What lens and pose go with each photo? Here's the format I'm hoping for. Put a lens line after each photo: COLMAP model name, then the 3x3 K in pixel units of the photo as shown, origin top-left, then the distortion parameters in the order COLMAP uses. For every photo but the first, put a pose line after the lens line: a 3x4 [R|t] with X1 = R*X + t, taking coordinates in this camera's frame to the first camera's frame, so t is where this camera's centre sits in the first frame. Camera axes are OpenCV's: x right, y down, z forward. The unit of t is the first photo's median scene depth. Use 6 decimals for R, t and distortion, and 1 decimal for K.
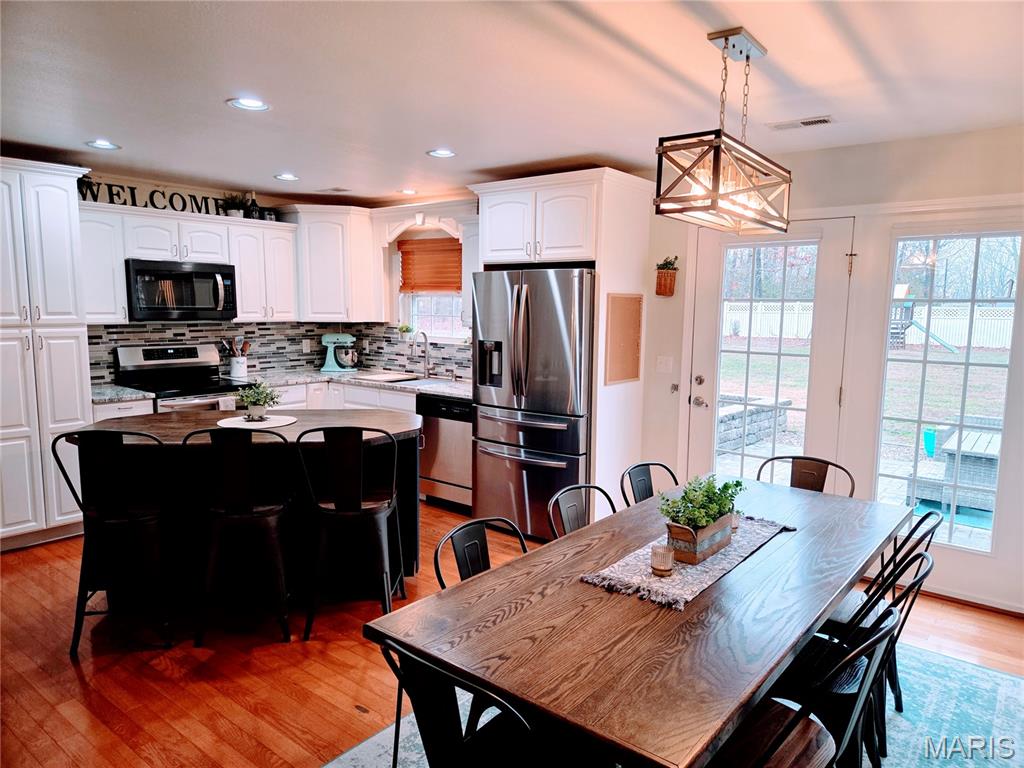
lens RADIAL K [[688.8, 0, 510.3], [0, 688.8, 386.9], [0, 0, 1]] dist [0.102721, -0.086330]
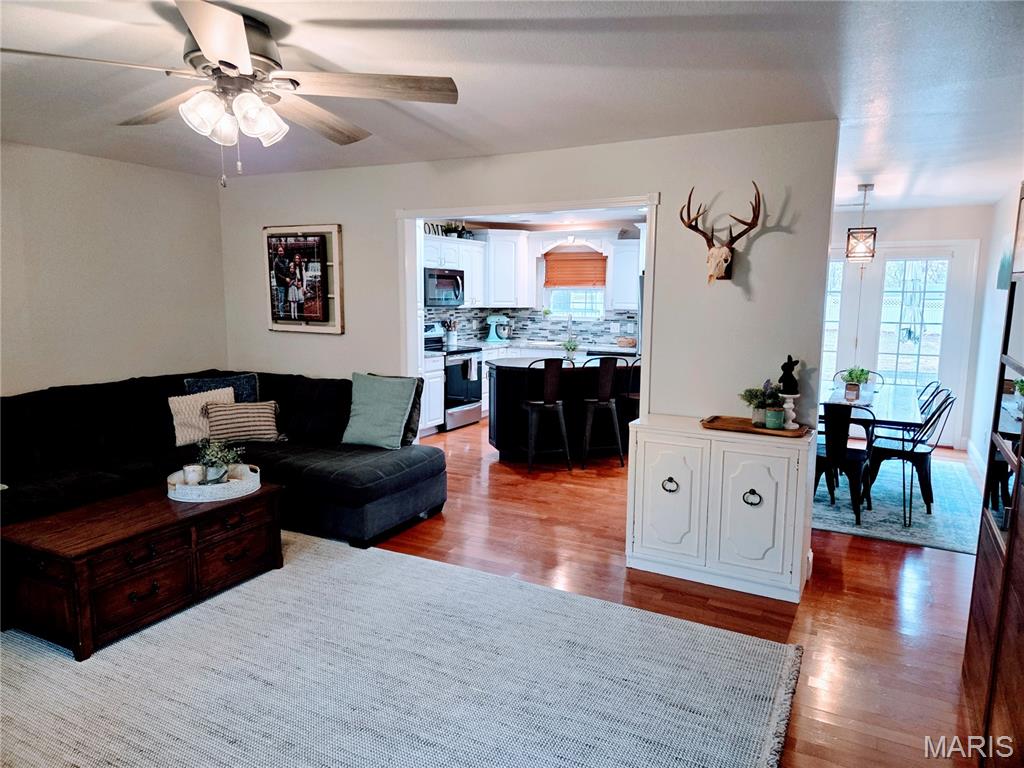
lens RADIAL K [[688.8, 0, 510.3], [0, 688.8, 386.9], [0, 0, 1]] dist [0.102721, -0.086330]
pose [[0.982194, -0.026231, 0.186027, -0.556636], [0.023551, 0.999585, 0.016606, 0.055141], [-0.186385, -0.011929, 0.982404, -0.482434]]
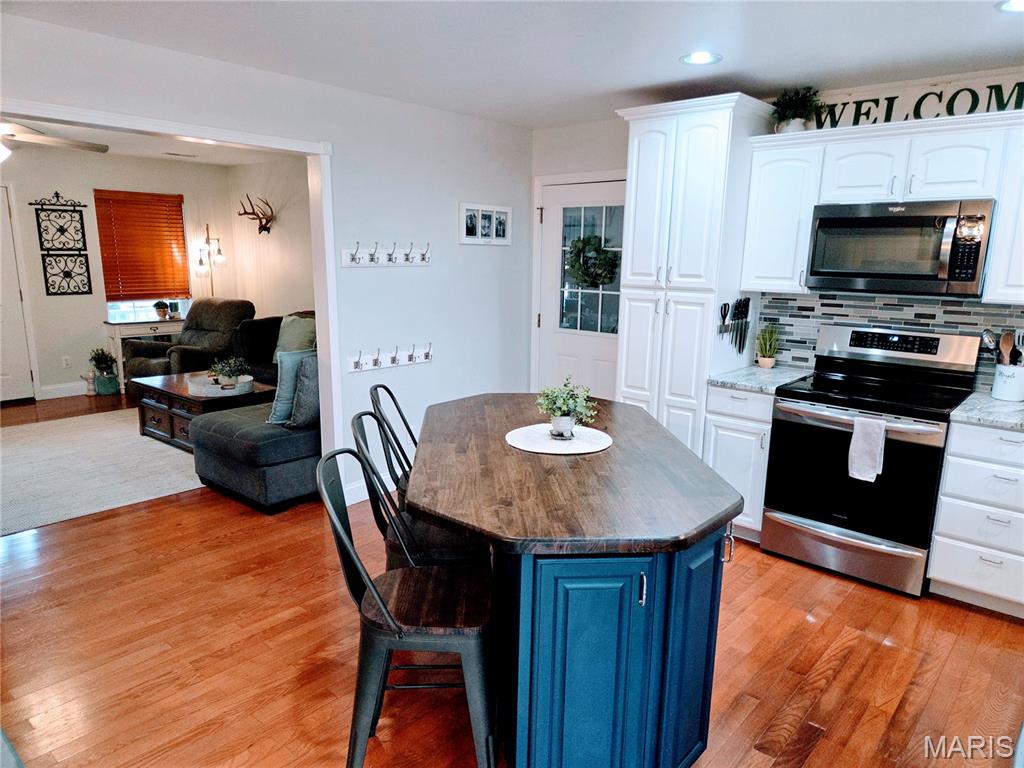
lens RADIAL K [[688.8, 0, 510.3], [0, 688.8, 386.9], [0, 0, 1]] dist [0.102721, -0.086330]
pose [[-0.034784, 0.188762, -0.981407, 0.192973], [-0.141742, 0.971142, 0.191811, -0.079763], [0.989292, 0.145778, -0.007025, 0.618001]]
